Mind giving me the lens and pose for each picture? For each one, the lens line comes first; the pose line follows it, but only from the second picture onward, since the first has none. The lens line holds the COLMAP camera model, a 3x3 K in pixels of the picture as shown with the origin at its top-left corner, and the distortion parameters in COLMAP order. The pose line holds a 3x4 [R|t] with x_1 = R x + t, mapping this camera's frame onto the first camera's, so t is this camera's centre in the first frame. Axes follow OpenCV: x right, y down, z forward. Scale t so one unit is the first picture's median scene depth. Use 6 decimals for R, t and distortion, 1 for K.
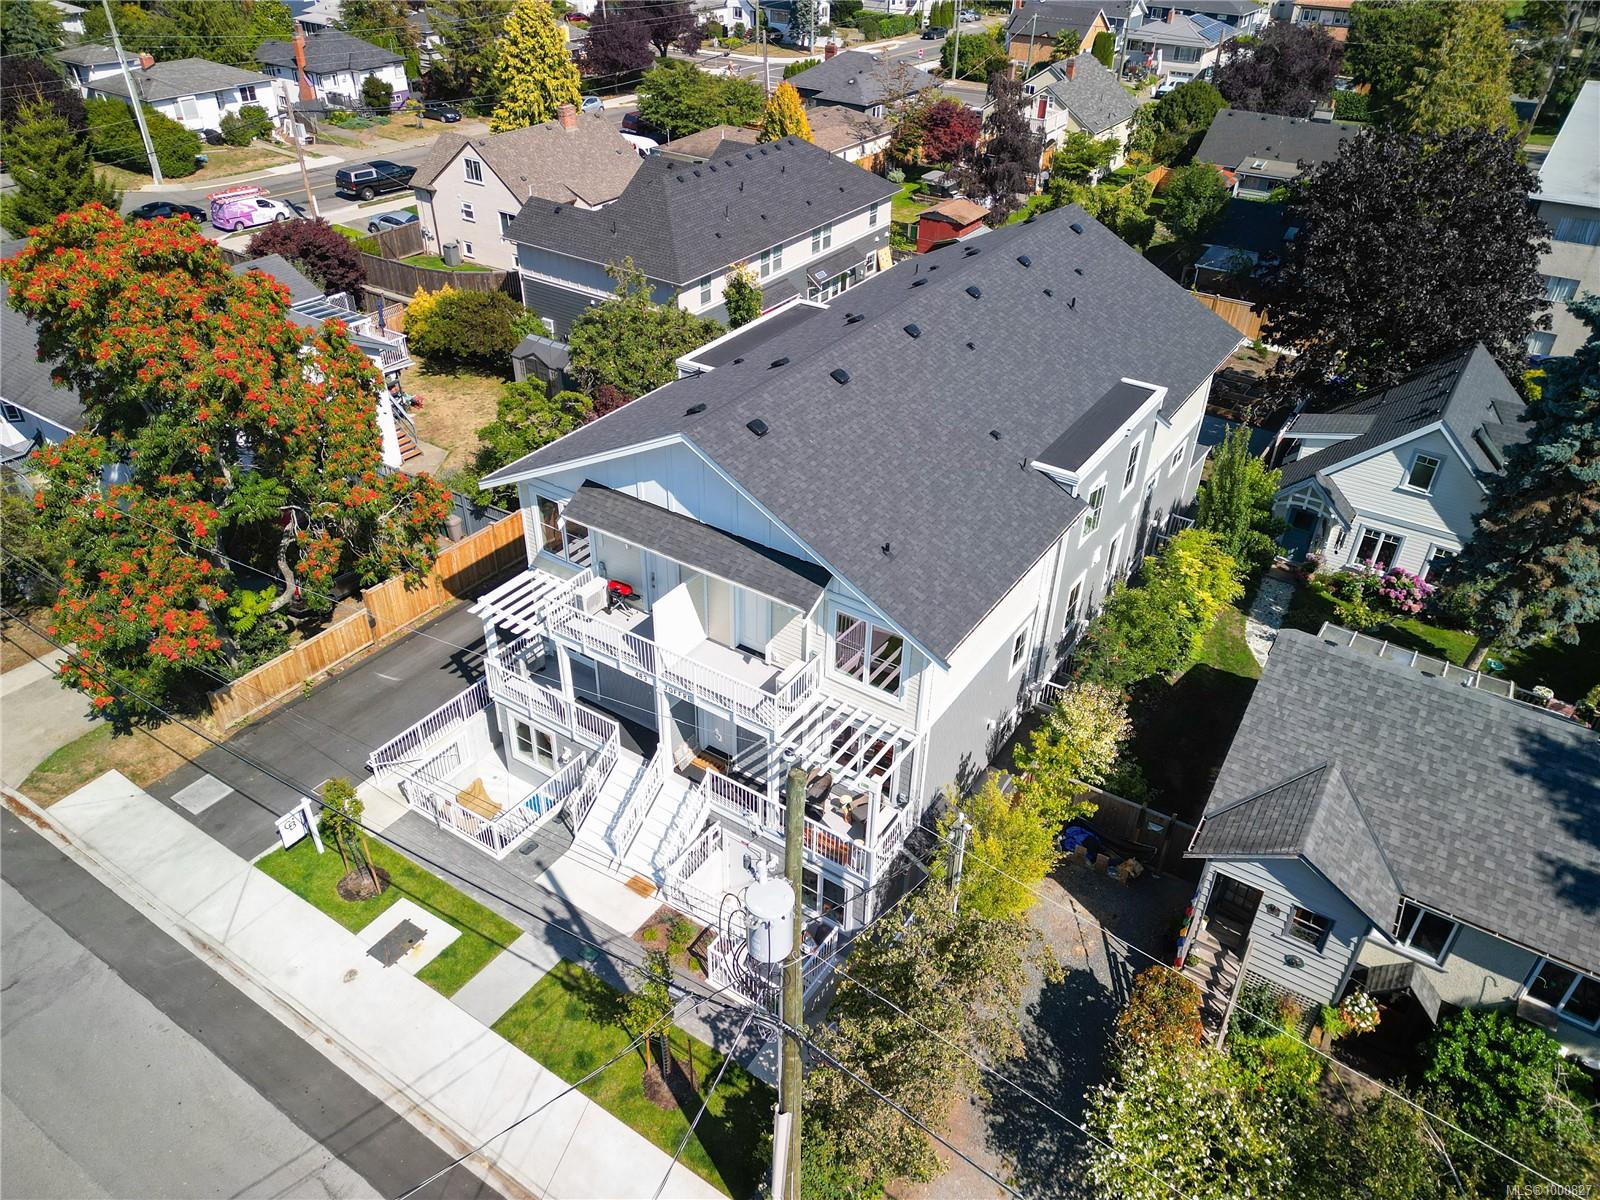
lens RADIAL K [[1112.0, 0, 802.9], [0, 1112.0, 604.3], [0, 0, 1]] dist [0.078835, -0.064299]
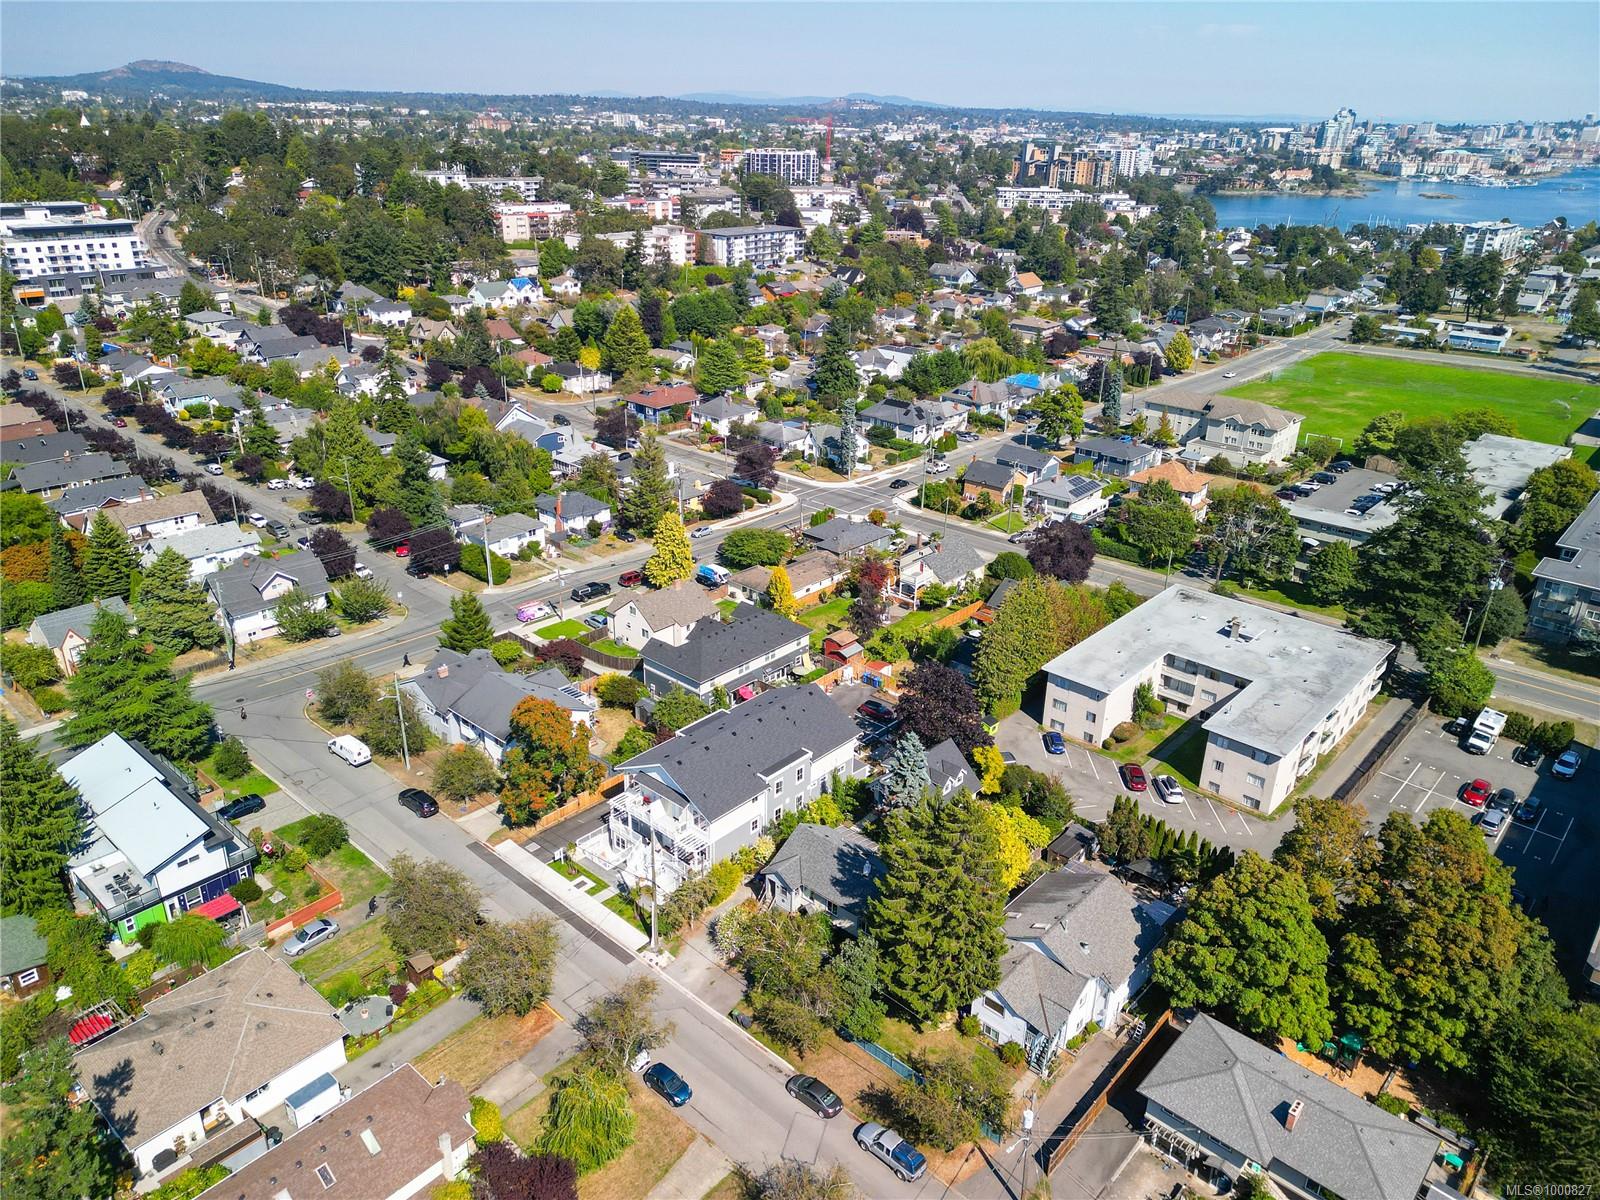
lens RADIAL K [[1112.0, 0, 803.9], [0, 1112.0, 614.0], [0, 0, 1]] dist [0.078835, -0.064299]
pose [[0.989568, 0.058976, -0.131443, 0.753452], [-0.082010, 0.980720, -0.177379, -0.003699], [0.118447, 0.186308, 0.975325, -2.505423]]
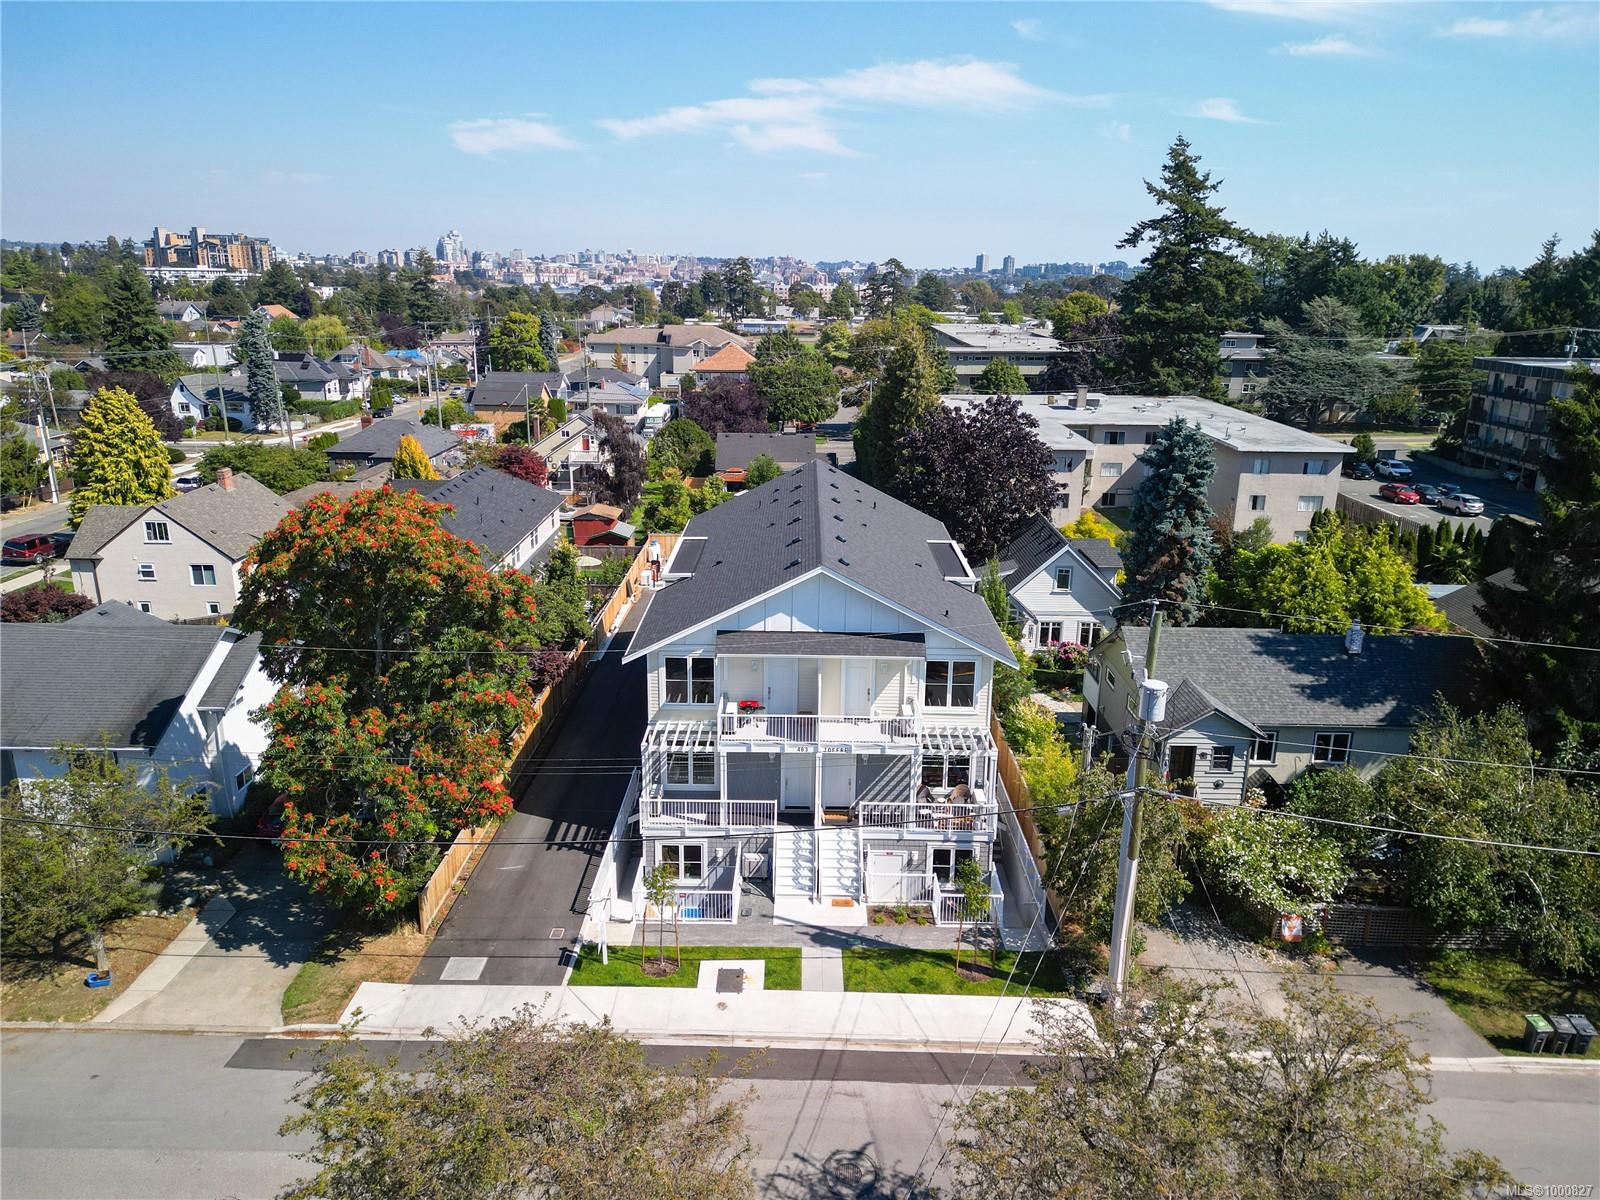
lens RADIAL K [[1112.0, 0, 800.0], [0, 1112.0, 612.5], [0, 0, 1]] dist [0.078835, -0.064299]
pose [[0.838561, -0.171092, 0.517245, -0.733074], [0.314907, 0.926958, -0.203915, 0.164567], [-0.444577, 0.333880, 0.831190, -0.193791]]
